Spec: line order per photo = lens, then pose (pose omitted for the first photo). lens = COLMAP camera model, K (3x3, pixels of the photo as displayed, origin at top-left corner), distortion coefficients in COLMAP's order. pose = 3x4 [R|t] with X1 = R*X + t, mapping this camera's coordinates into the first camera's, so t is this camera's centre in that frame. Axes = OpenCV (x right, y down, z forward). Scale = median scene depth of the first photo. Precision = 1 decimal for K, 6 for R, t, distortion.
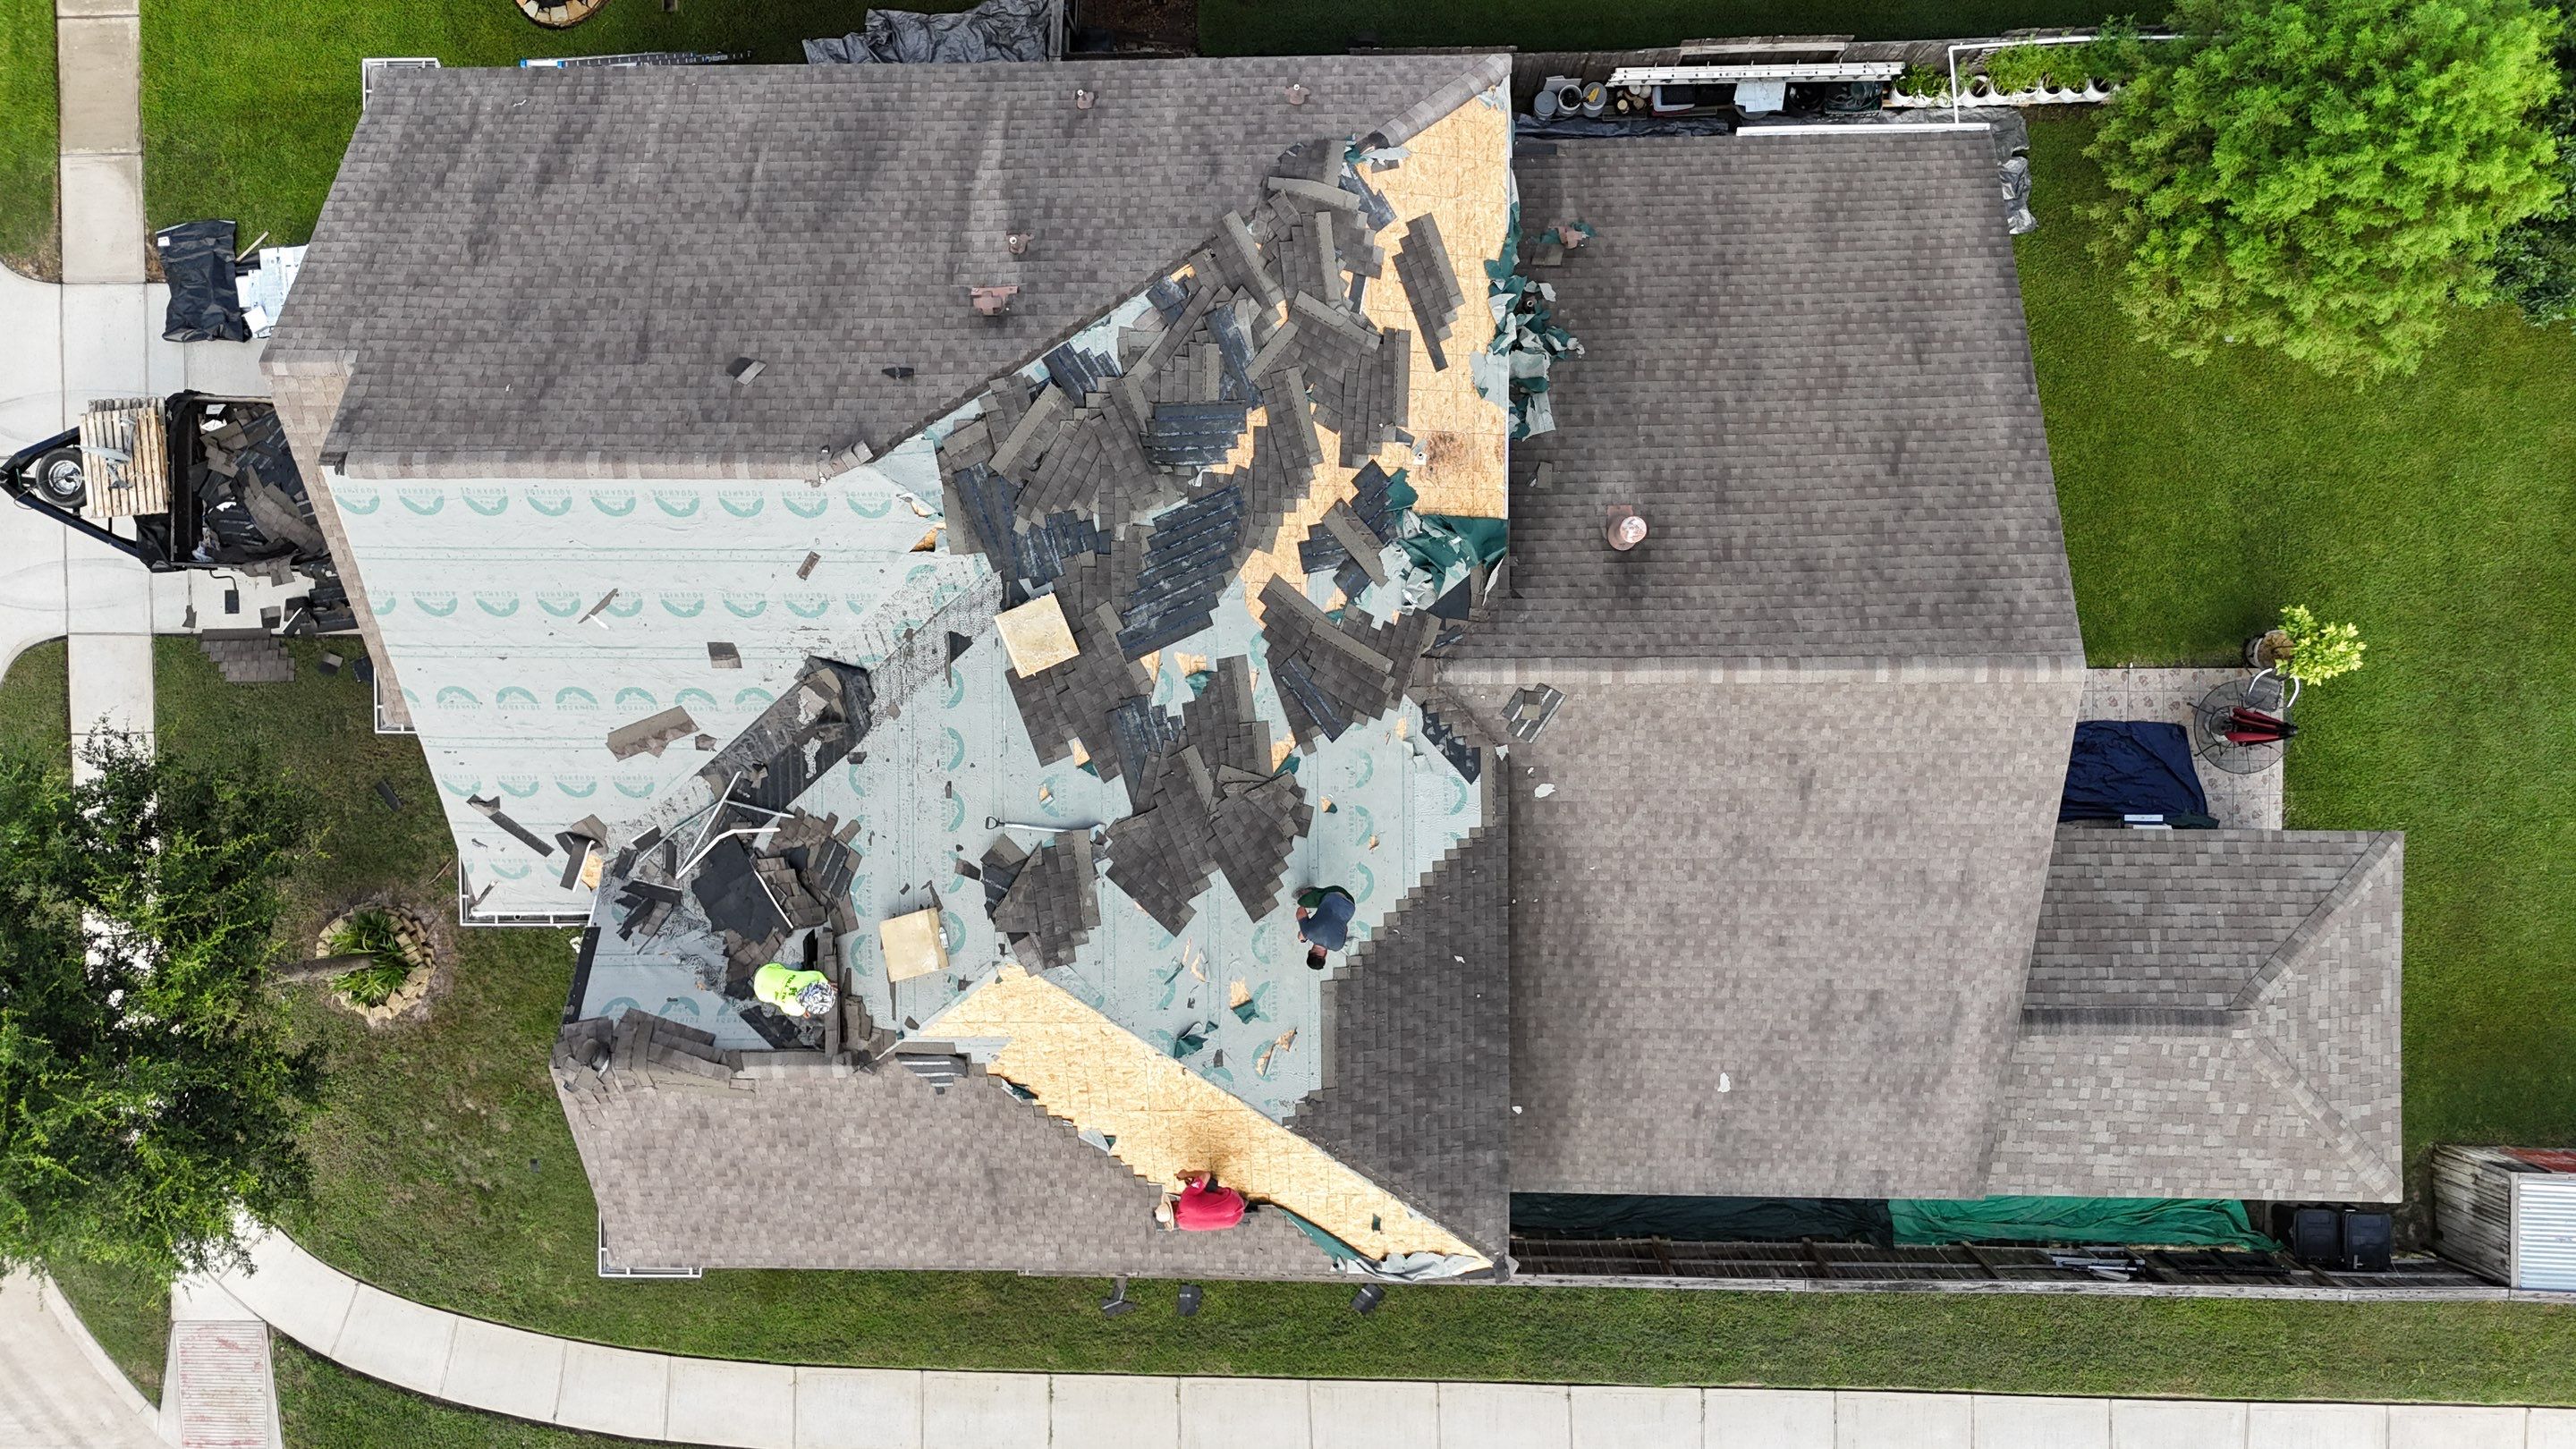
lens RADIAL K [[1892.8, 0, 1297.9], [0, 1892.8, 716.7], [0, 0, 1]] dist [0.084171, -0.096434]
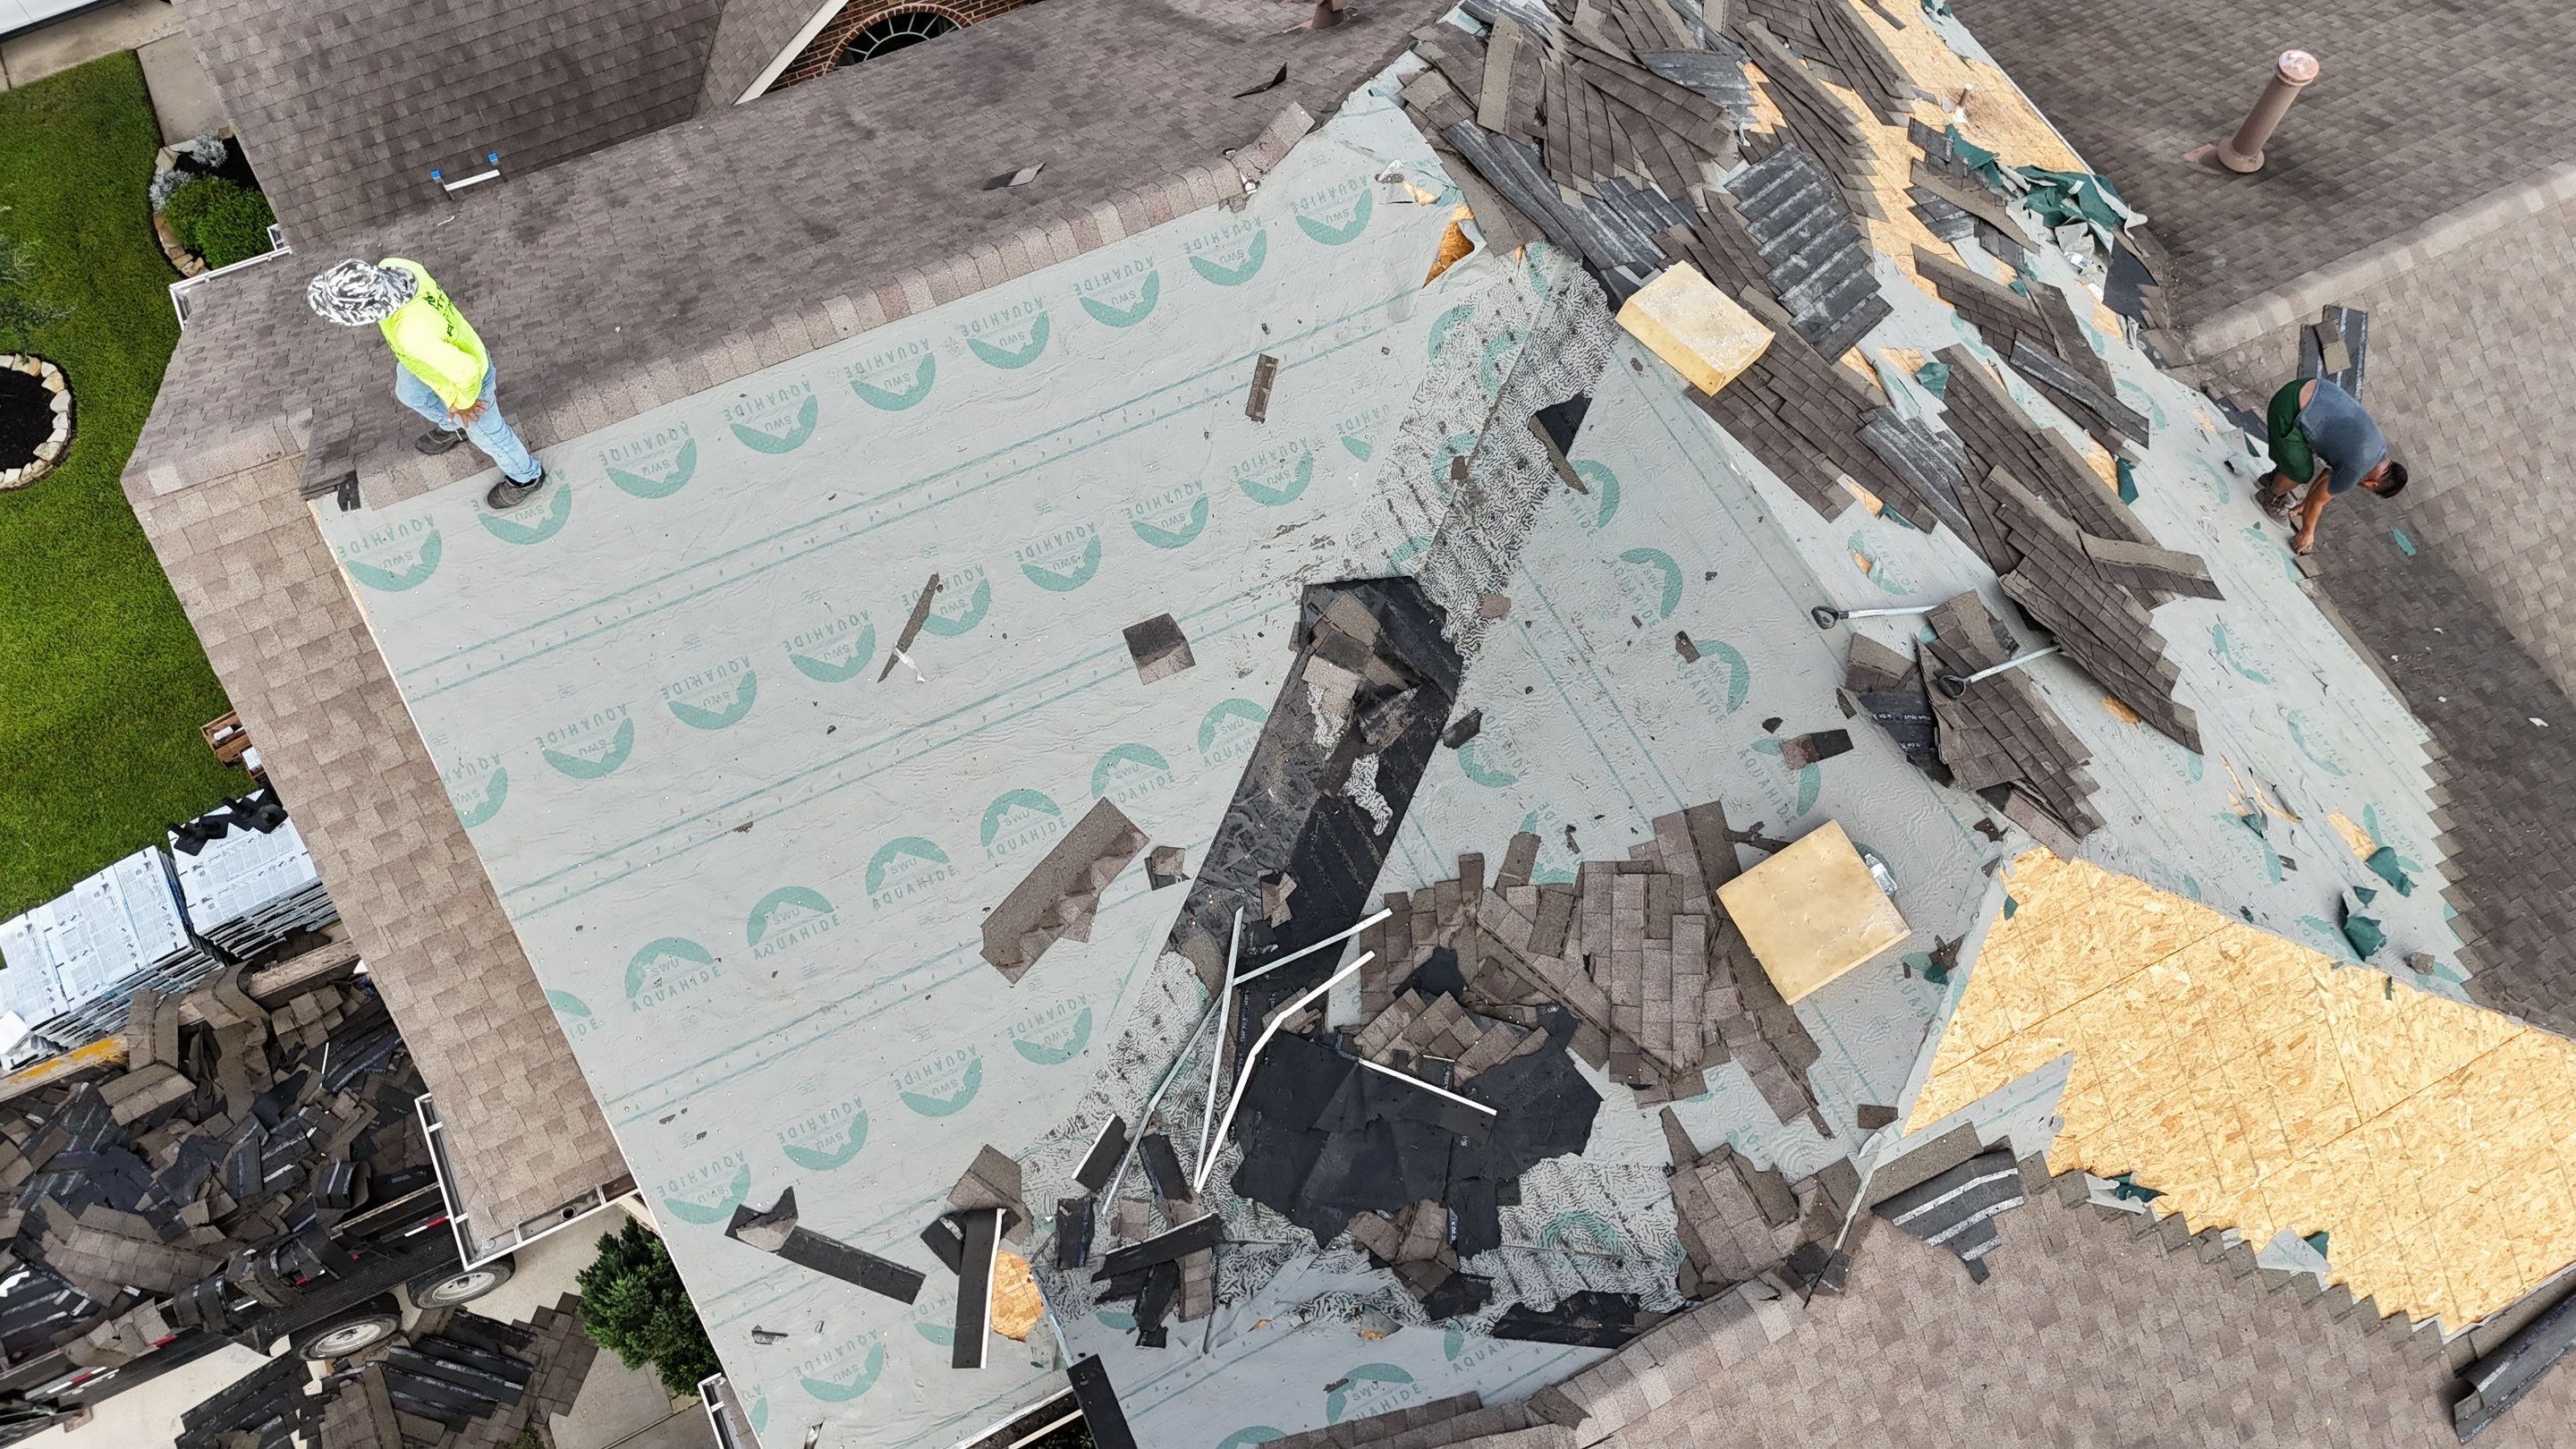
lens RADIAL K [[1892.8, 0, 1289.5], [0, 1892.8, 715.7], [0, 0, 1]] dist [0.084171, -0.096434]
pose [[0.894632, -0.373316, 0.245496, -0.388728], [0.445400, 0.788655, -0.423843, 0.209060], [-0.035384, 0.488527, 0.871831, 0.541383]]
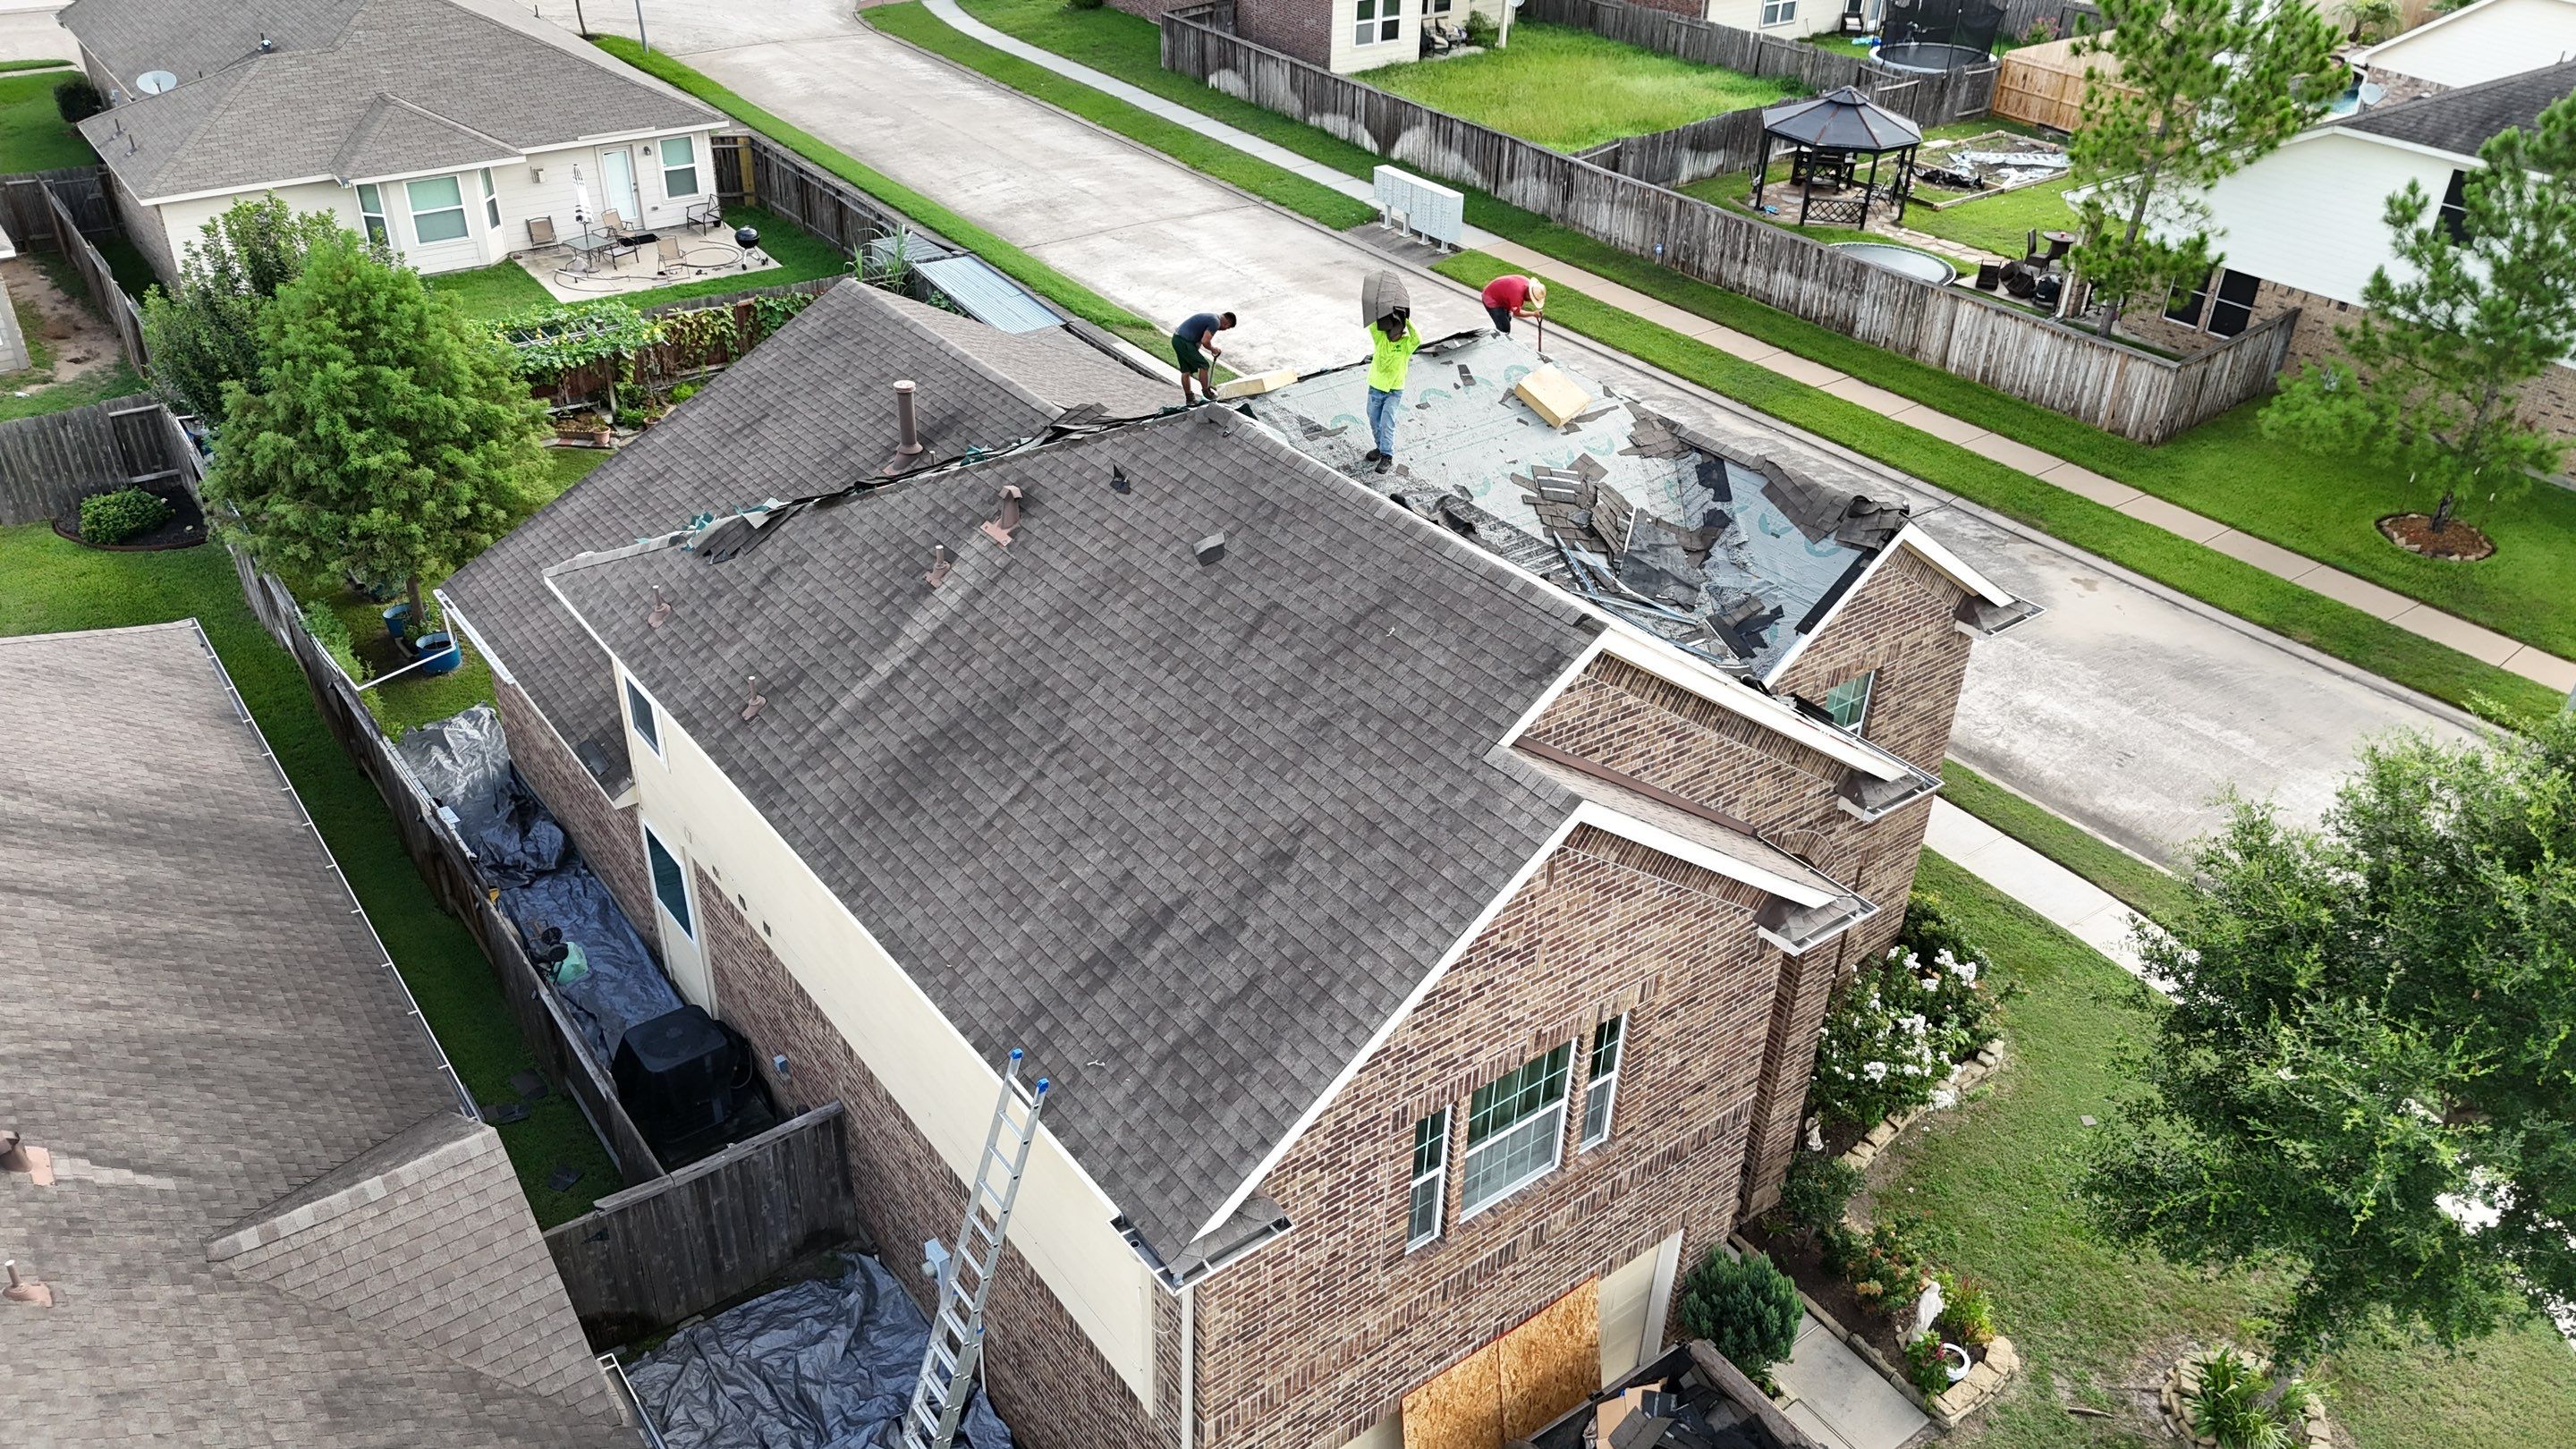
lens RADIAL K [[1892.8, 0, 1291.3], [0, 1892.8, 722.7], [0, 0, 1]] dist [0.084171, -0.096434]
pose [[-0.602409, -0.396364, 0.692820, -0.906579], [0.797990, -0.318402, 0.511696, -0.596838], [0.017777, 0.861113, 0.508102, 0.574892]]
